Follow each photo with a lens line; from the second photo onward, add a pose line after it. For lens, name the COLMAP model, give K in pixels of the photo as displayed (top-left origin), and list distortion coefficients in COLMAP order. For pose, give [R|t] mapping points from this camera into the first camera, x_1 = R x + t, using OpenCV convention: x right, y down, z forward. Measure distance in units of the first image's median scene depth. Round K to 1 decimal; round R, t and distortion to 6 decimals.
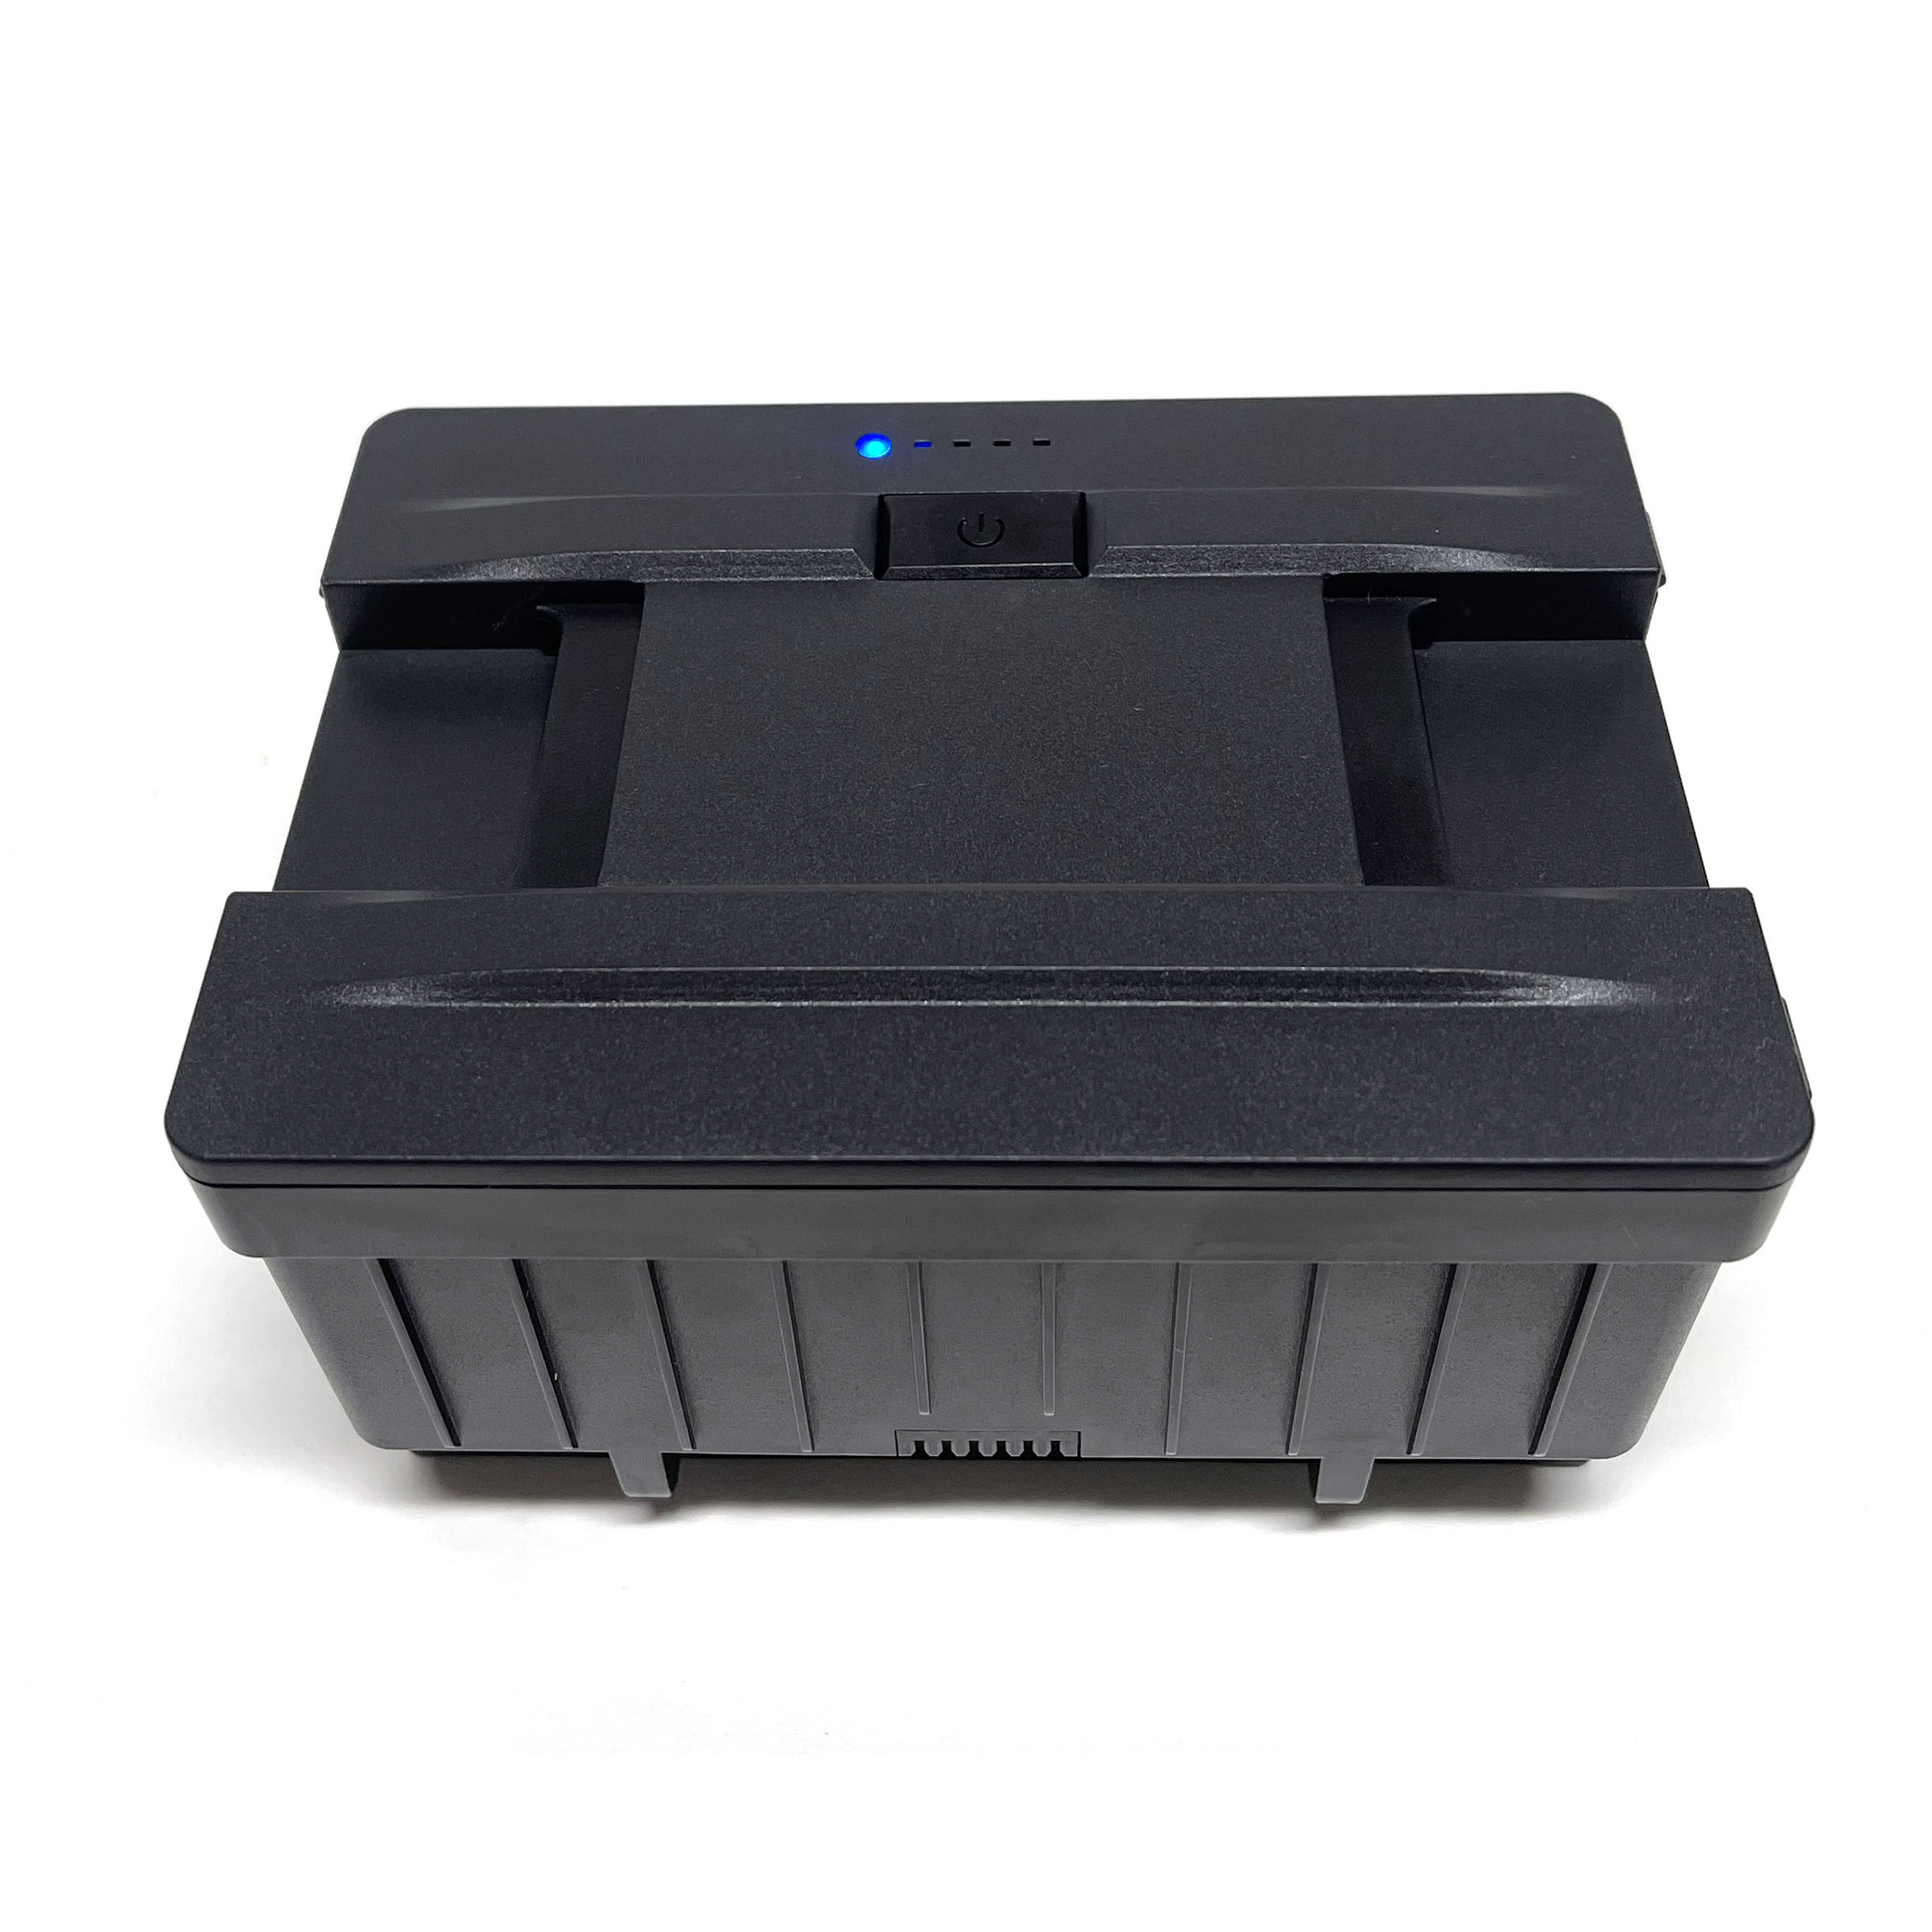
lens RADIAL K [[2280.2, 0, 950.8], [0, 2280.2, 962.2], [0, 0, 1]] dist [0.005843, -0.049430]
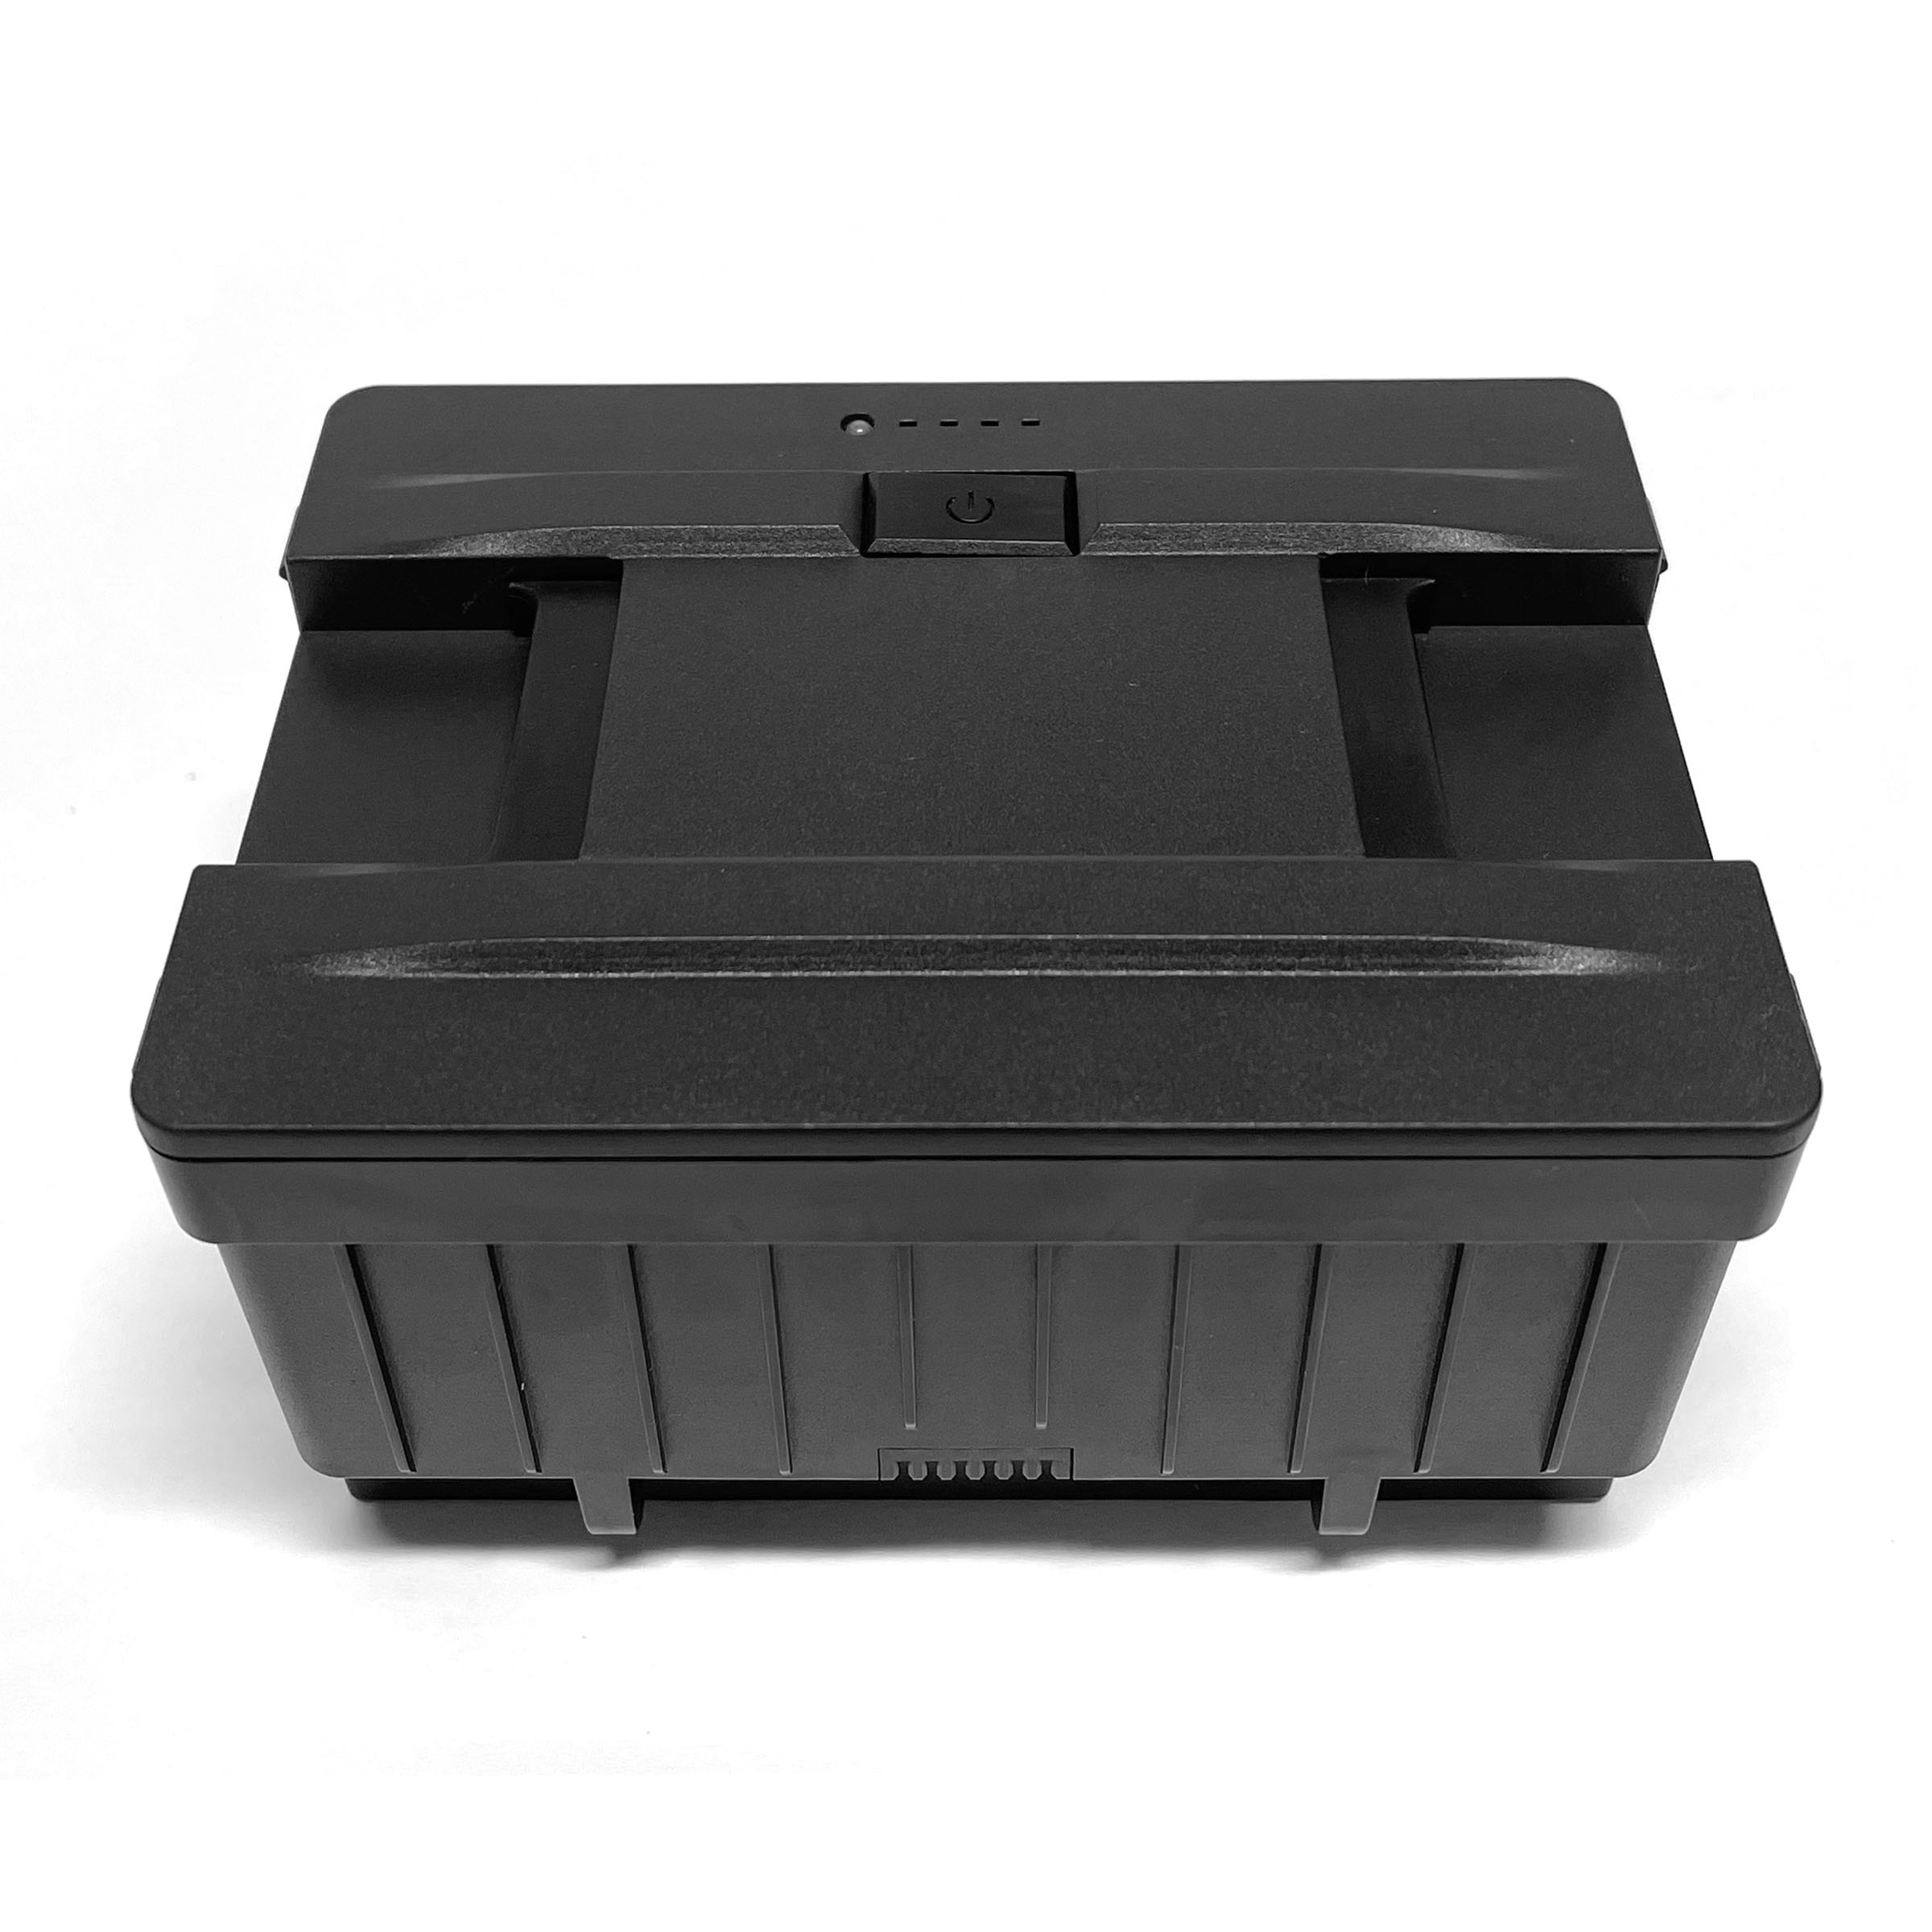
lens RADIAL K [[2641.1, 0, 966.0], [0, 2641.1, 966.0], [0, 0, 1]] dist [-0.004759, 0.077643]
pose [[0.999442, 0.001022, 0.033384, -0.027844], [0.001077, 0.998026, -0.062797, 0.082835], [-0.033382, 0.062798, 0.997468, -0.122494]]
